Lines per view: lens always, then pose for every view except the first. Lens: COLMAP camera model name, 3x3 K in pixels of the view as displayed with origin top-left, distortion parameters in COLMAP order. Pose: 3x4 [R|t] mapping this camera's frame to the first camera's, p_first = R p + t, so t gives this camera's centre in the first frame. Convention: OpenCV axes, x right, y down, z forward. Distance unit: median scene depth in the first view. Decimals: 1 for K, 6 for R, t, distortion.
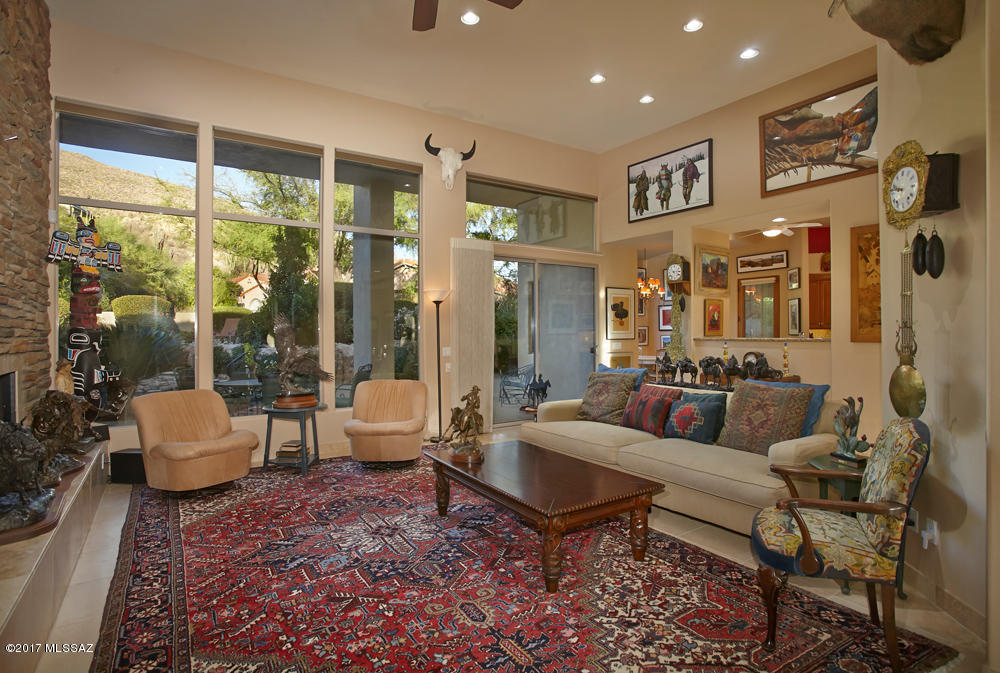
lens RADIAL K [[509.8, 0, 477.1], [0, 509.8, 336.0], [0, 0, 1]] dist [-0.037126, 0.019492]
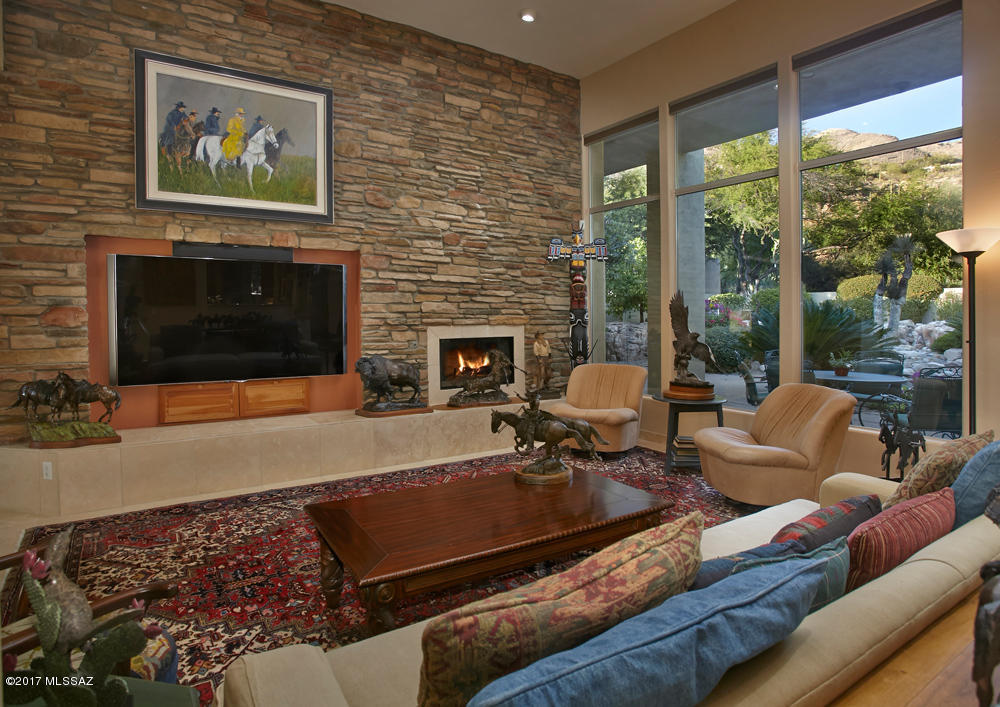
lens RADIAL K [[541.6, 0, 476.2], [0, 541.6, 322.9], [0, 0, 1]] dist [-0.047580, 0.015060]
pose [[0.008215, 0.022052, -0.999723, 0.611644], [-0.010563, 0.999703, 0.021965, -0.005152], [0.999910, 0.010380, 0.008445, 0.712701]]
